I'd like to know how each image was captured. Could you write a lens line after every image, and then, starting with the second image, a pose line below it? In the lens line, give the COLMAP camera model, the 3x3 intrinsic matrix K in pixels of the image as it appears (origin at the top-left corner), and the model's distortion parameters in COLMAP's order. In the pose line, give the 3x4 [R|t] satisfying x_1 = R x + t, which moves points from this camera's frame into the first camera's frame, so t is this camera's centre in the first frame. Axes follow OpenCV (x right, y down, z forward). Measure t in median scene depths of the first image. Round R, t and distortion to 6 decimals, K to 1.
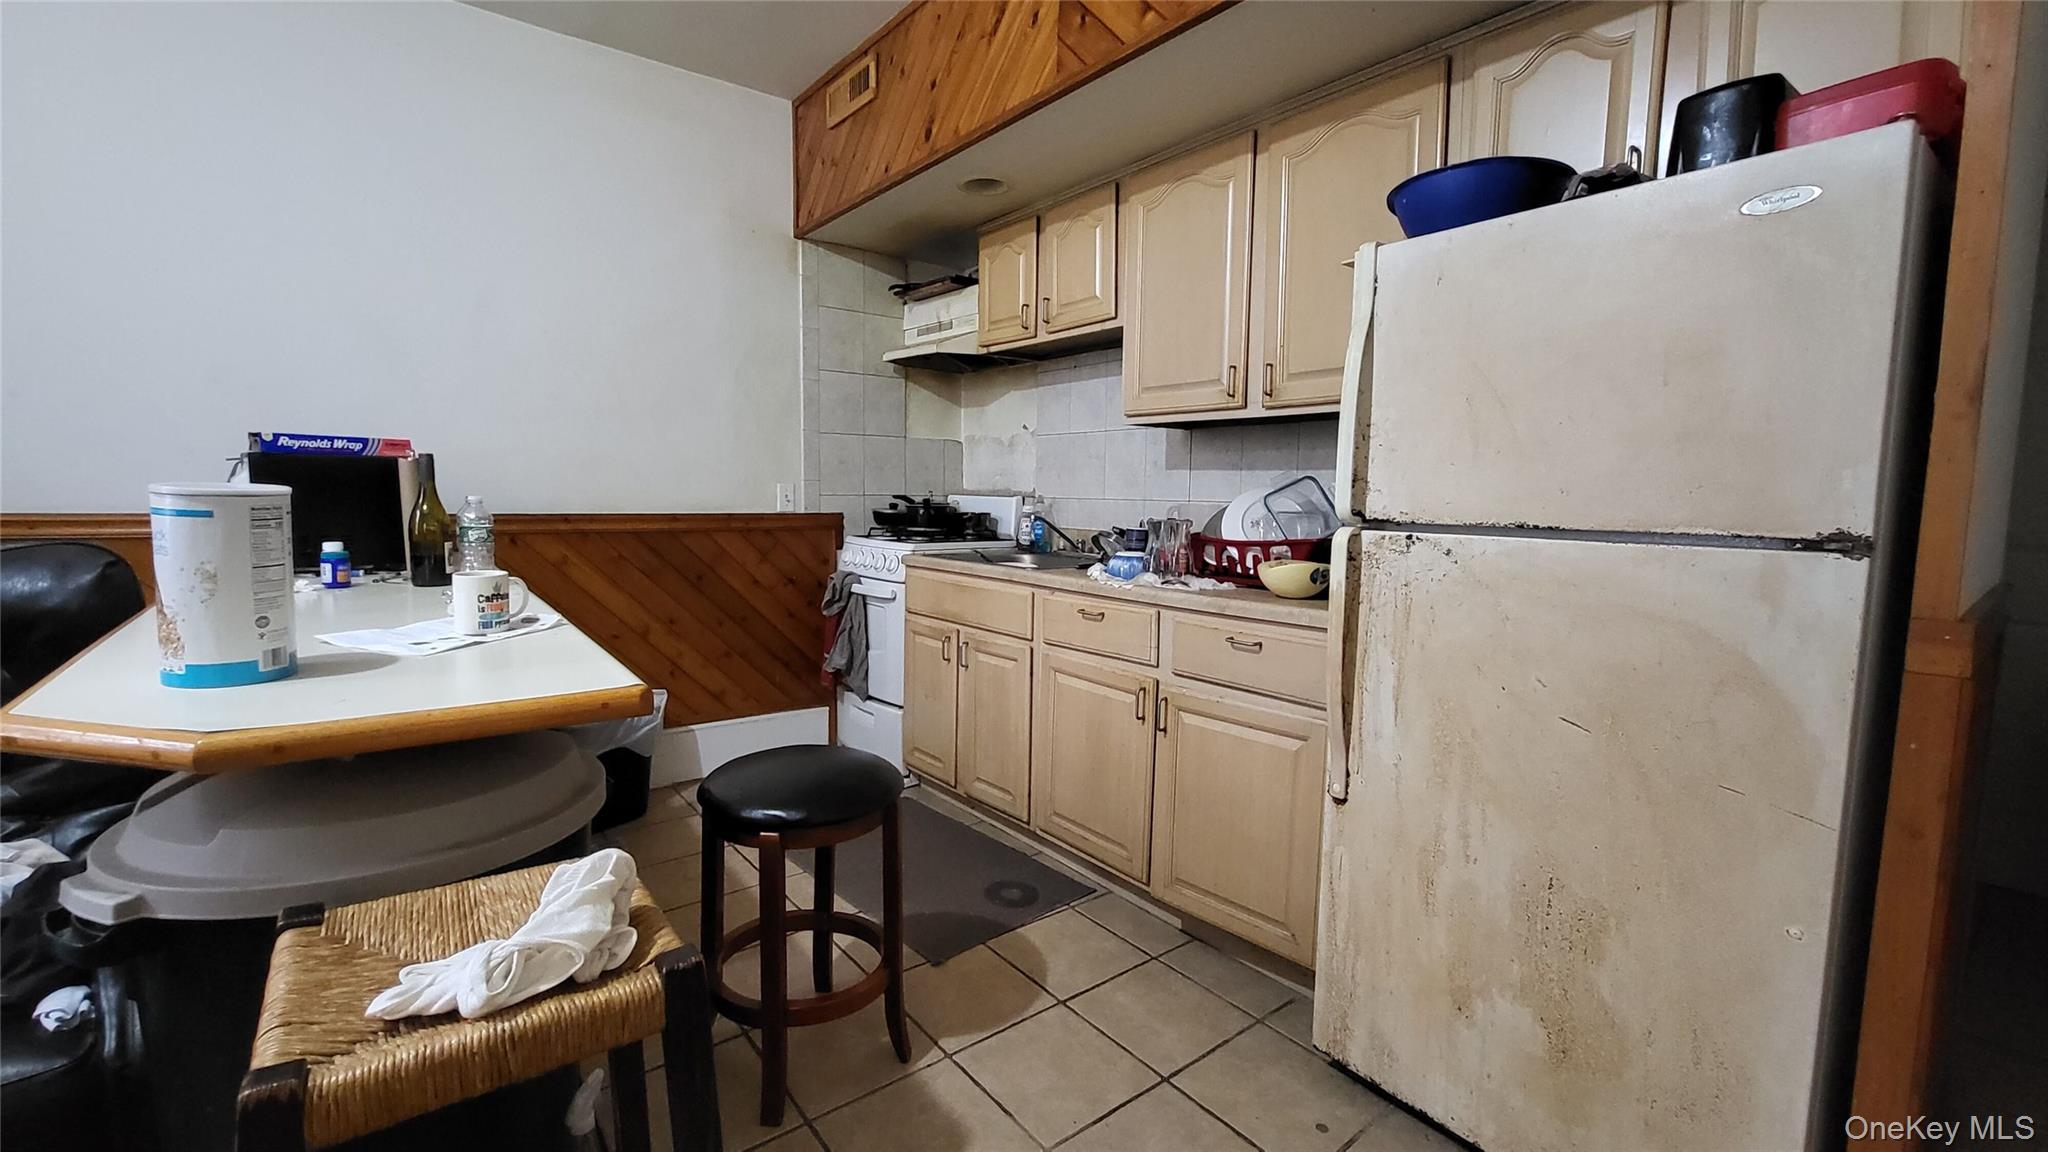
lens RADIAL K [[829.9, 0, 1025.1], [0, 829.9, 569.8], [0, 0, 1]] dist [0.000810, 0.000169]
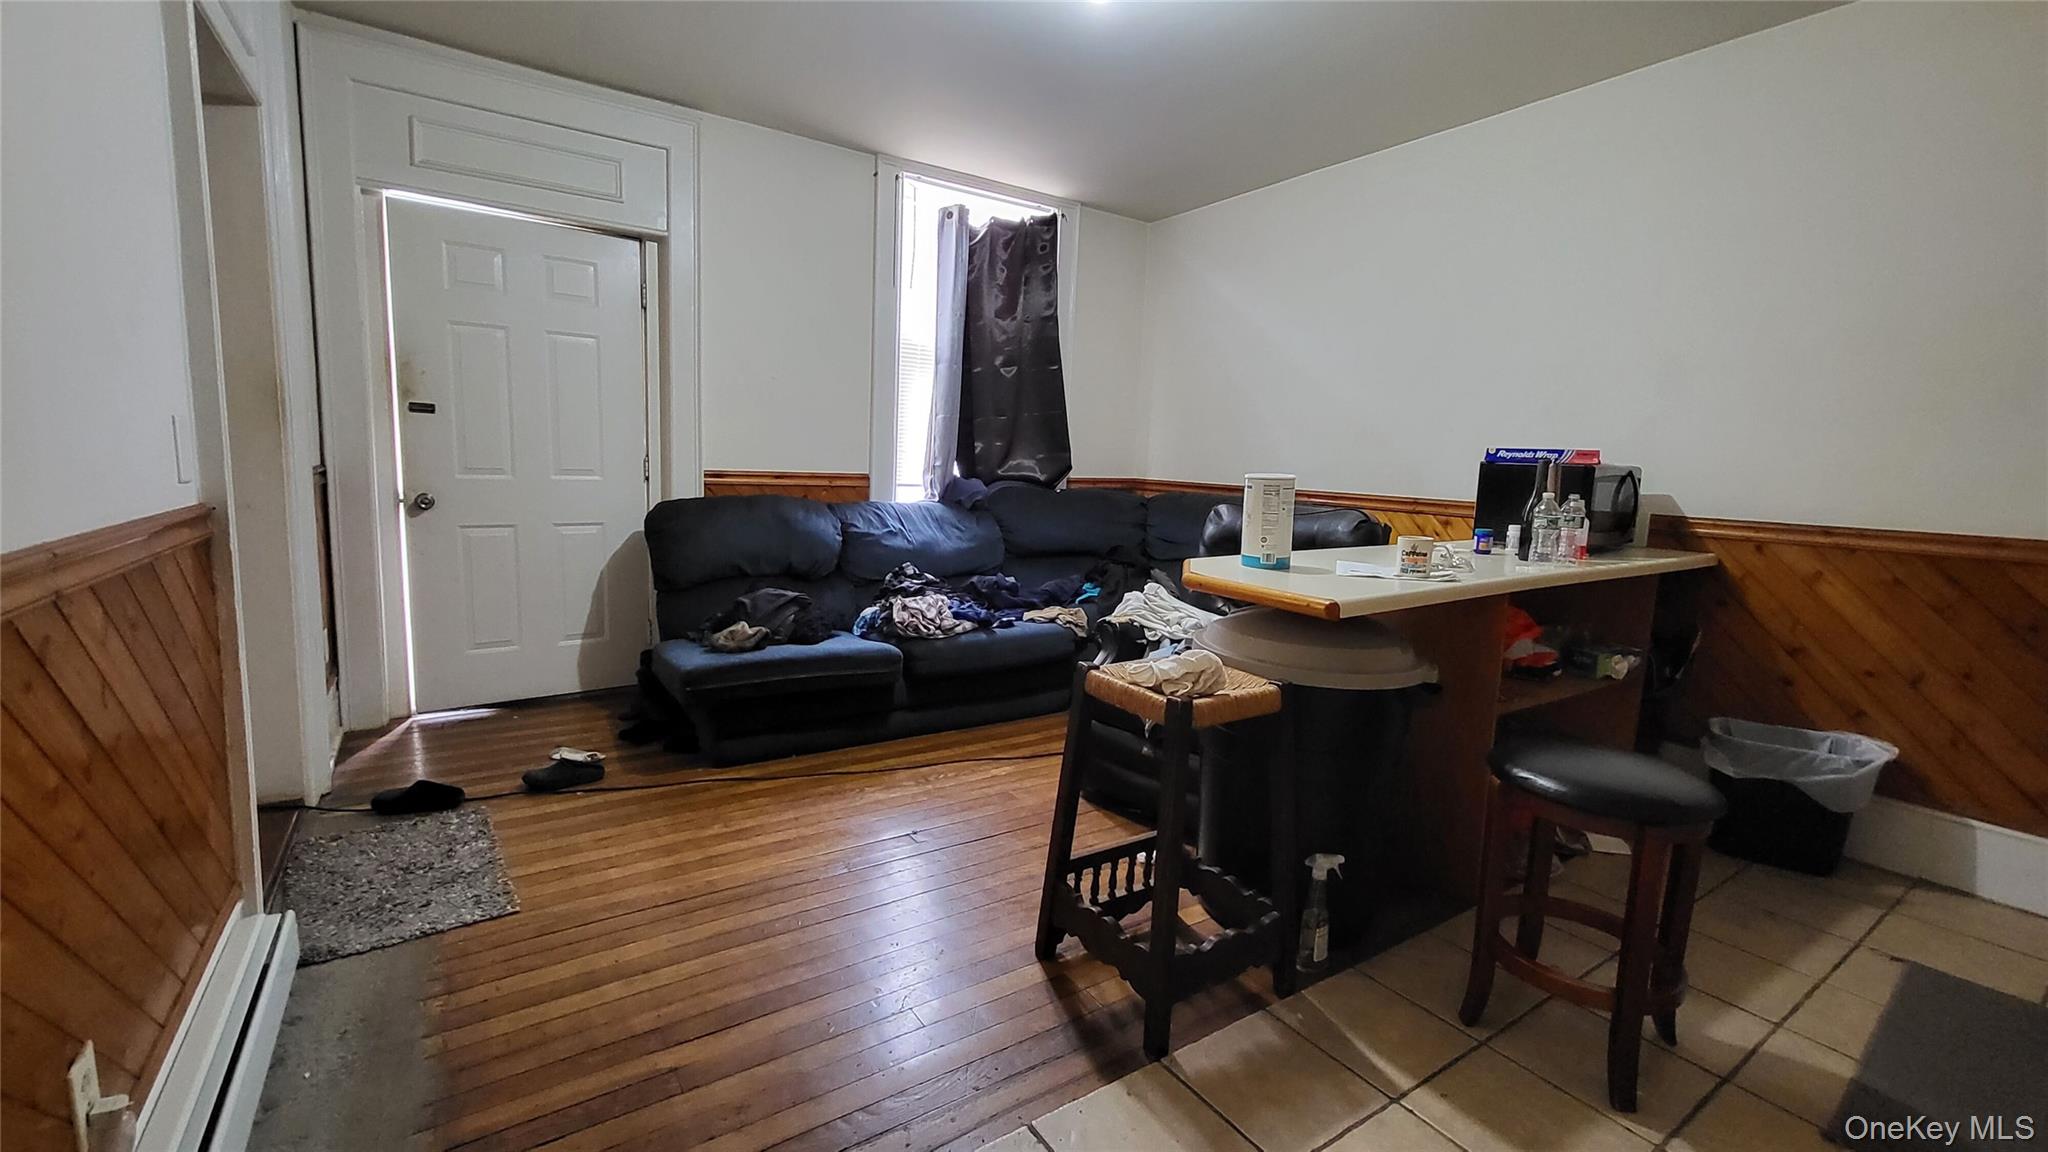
lens RADIAL K [[829.9, 0, 1022.8], [0, 829.9, 572.0], [0, 0, 1]] dist [0.000810, 0.000169]
pose [[-0.072285, 0.119155, -0.990241, 0.425889], [-0.133940, 0.982685, 0.128023, -0.015752], [0.988350, 0.141887, -0.055074, 0.180754]]
